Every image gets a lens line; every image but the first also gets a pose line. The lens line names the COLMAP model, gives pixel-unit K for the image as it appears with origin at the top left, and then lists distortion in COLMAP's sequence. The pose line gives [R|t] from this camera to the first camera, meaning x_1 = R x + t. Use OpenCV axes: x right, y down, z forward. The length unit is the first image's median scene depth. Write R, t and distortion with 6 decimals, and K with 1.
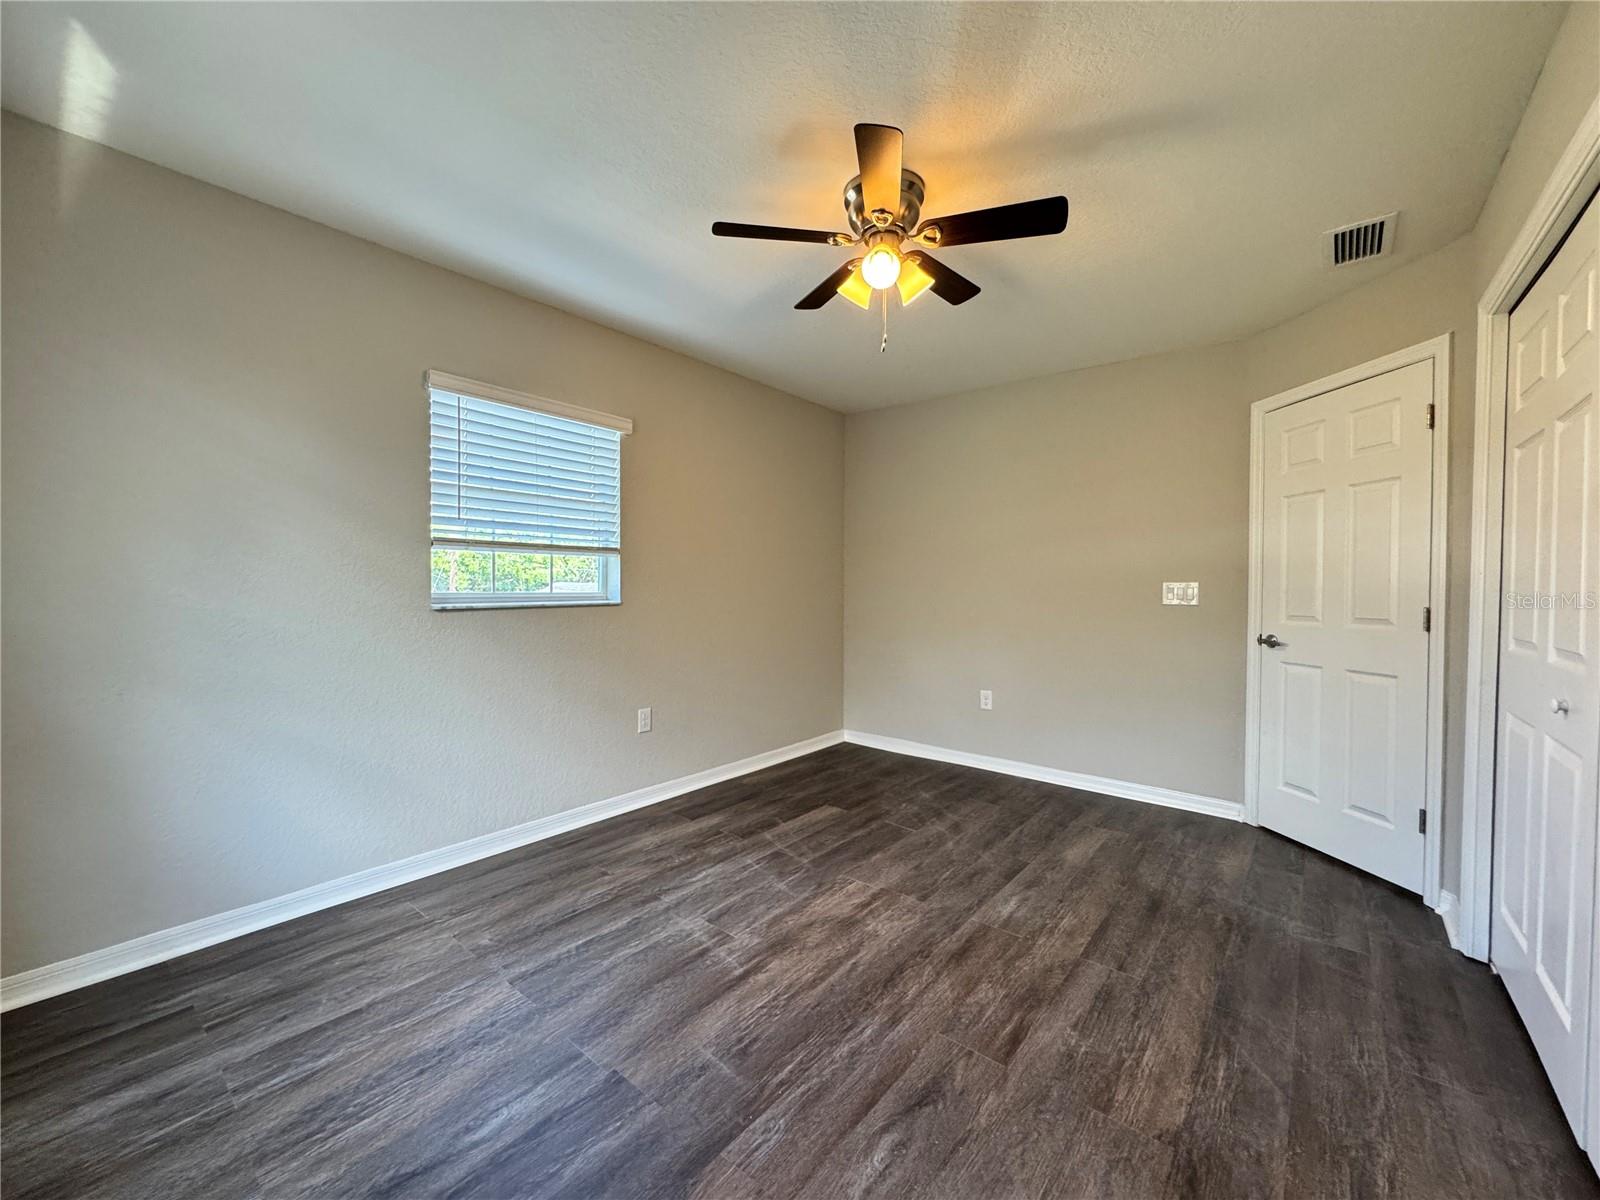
lens RADIAL K [[637.4, 0, 797.9], [0, 637.4, 597.3], [0, 0, 1]] dist [-0.004546, 0.001435]
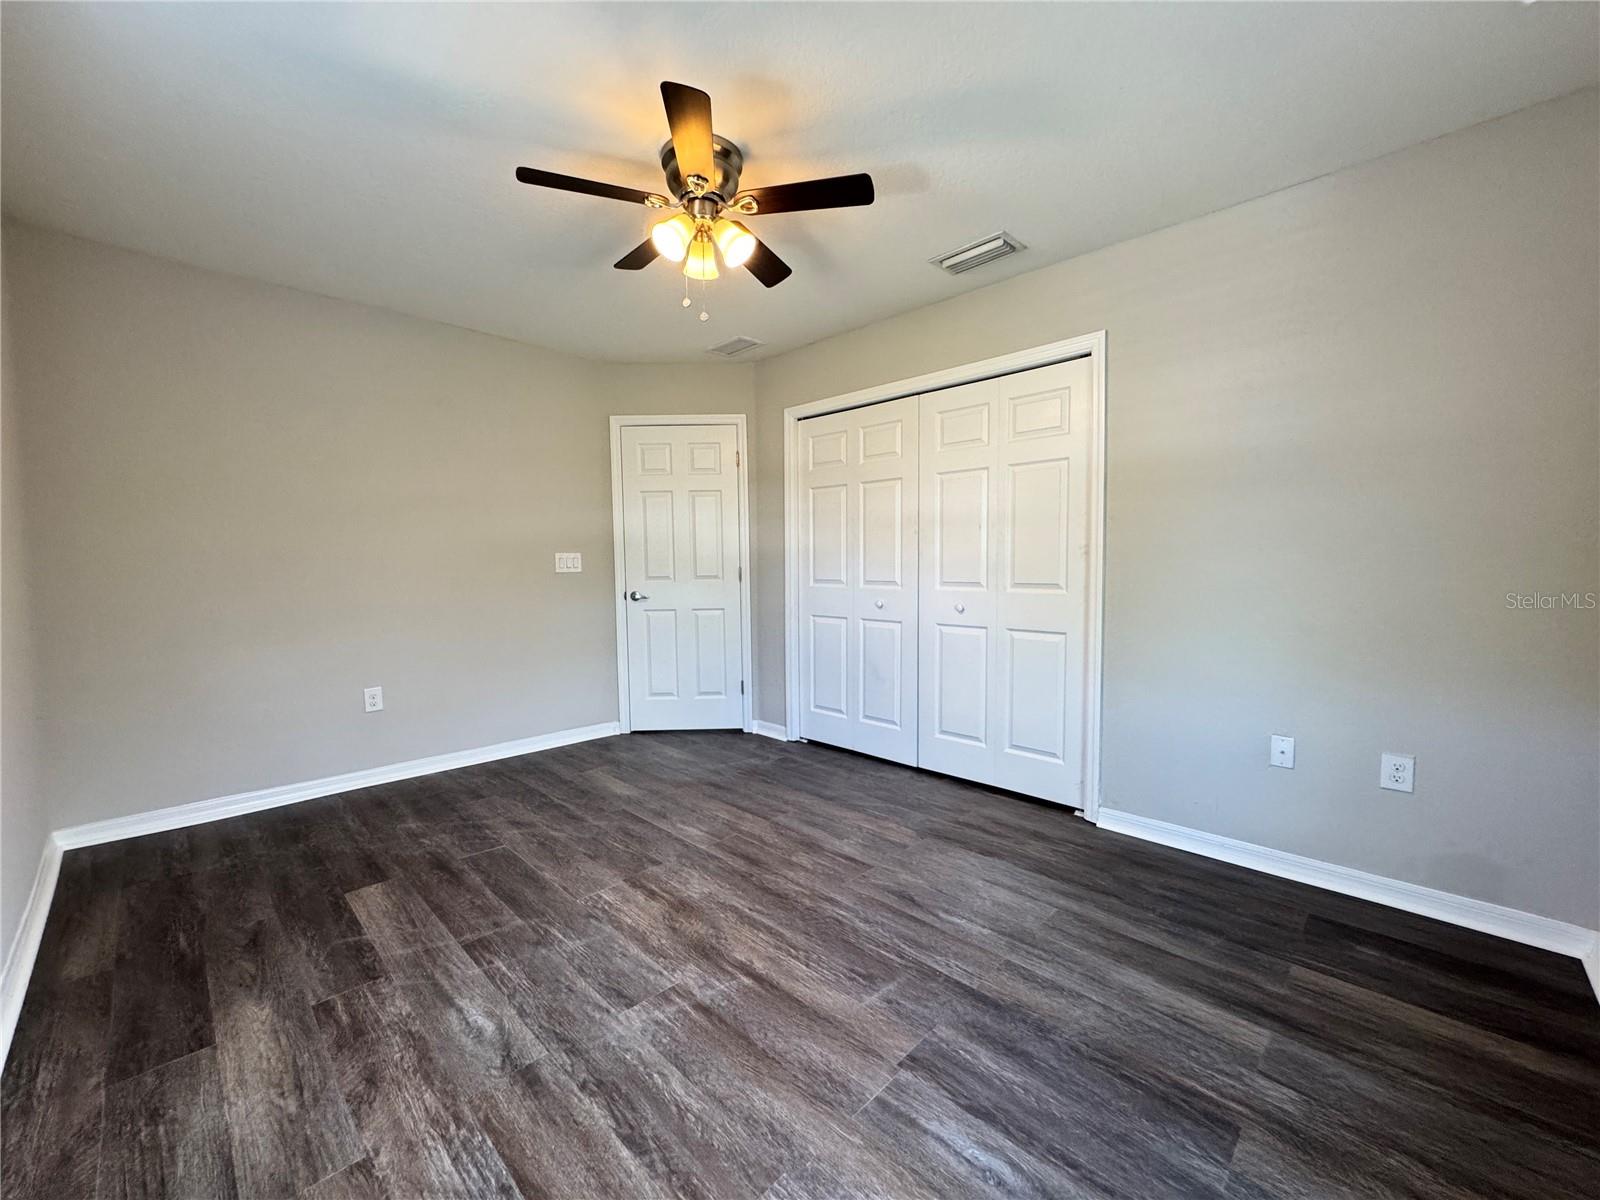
lens RADIAL K [[637.4, 0, 798.6], [0, 637.4, 602.5], [0, 0, 1]] dist [-0.004546, 0.001435]
pose [[0.088793, -0.073699, 0.993320, -0.713314], [0.021797, 0.997164, 0.072036, -0.011129], [-0.995812, 0.015256, 0.090147, 0.626797]]
